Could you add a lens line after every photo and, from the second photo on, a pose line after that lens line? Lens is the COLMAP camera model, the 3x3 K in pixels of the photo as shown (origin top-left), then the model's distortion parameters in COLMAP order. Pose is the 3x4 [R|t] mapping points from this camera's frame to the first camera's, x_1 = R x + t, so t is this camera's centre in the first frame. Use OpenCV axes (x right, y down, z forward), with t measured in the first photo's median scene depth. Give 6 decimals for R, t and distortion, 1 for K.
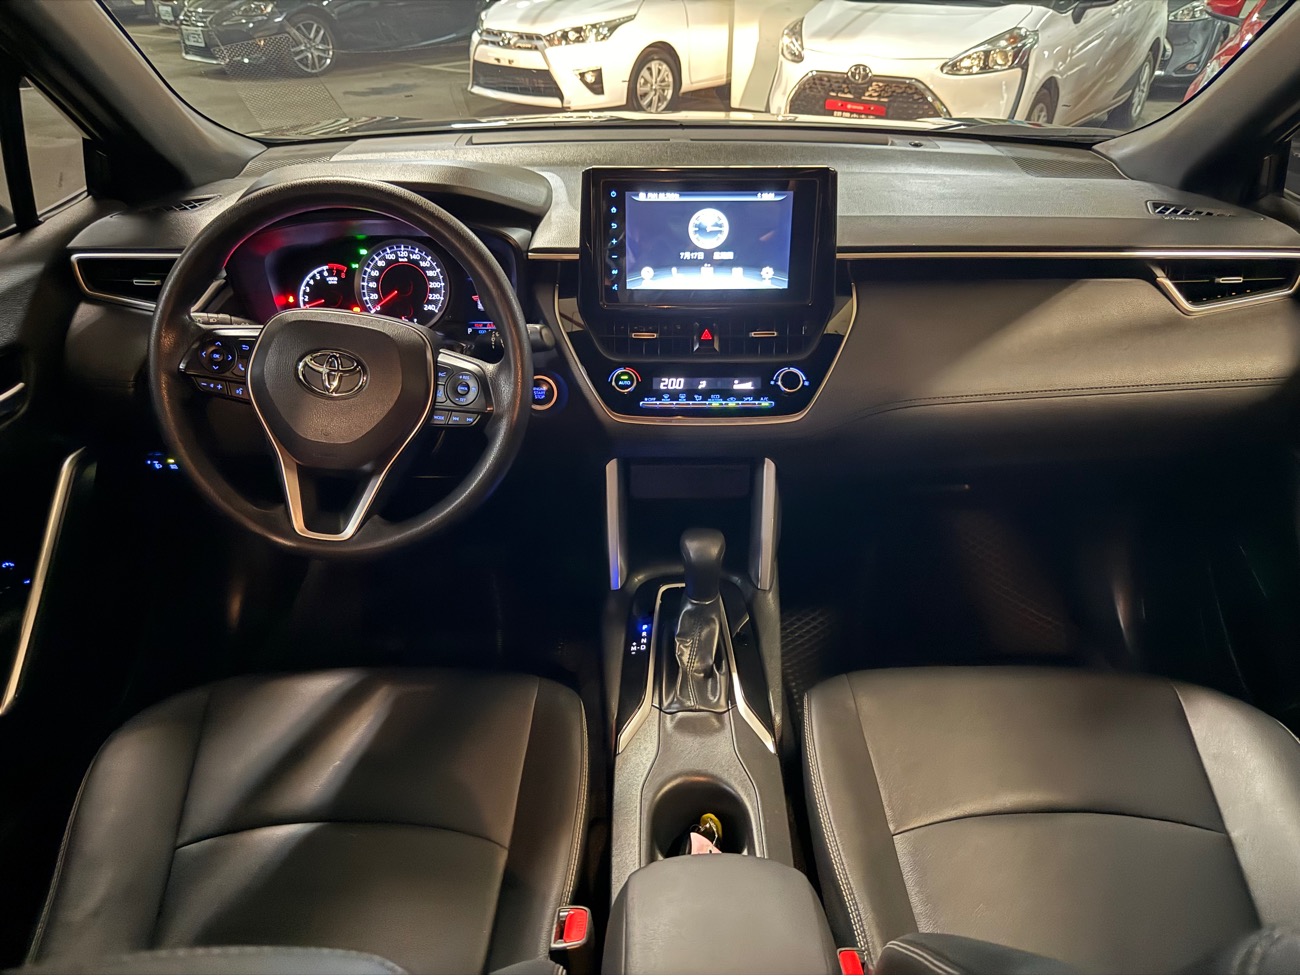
lens RADIAL K [[907.5, 0, 652.1], [0, 907.5, 481.9], [0, 0, 1]] dist [-0.009114, -0.018838]
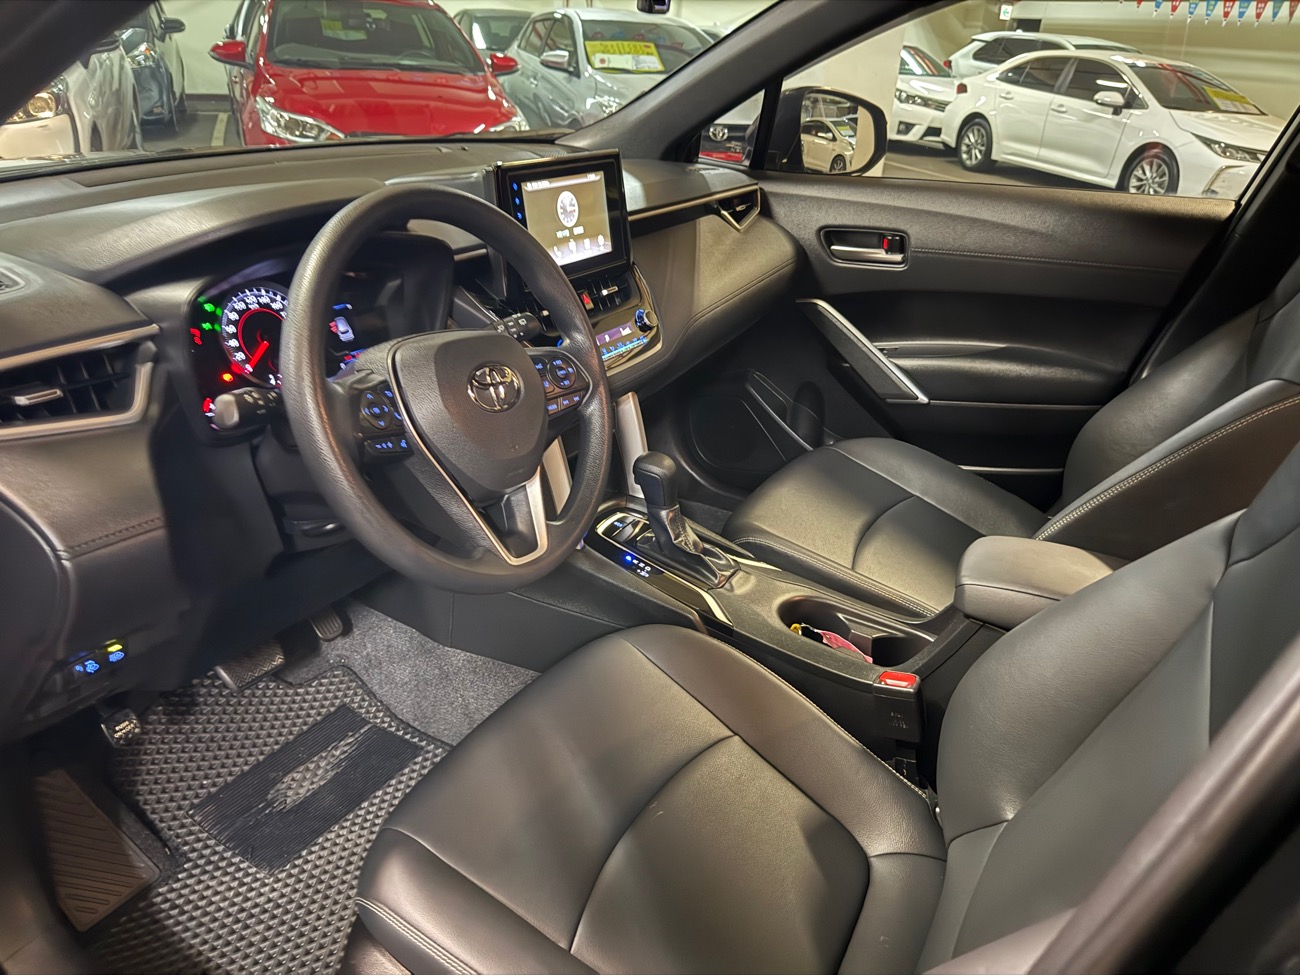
lens RADIAL K [[907.5, 0, 654.2], [0, 907.5, 491.3], [0, 0, 1]] dist [-0.009114, -0.018838]
pose [[0.525911, -0.358099, 0.771480, -0.893135], [0.384405, 0.909197, 0.159978, -0.091471], [-0.758716, 0.212427, 0.615812, 0.270290]]
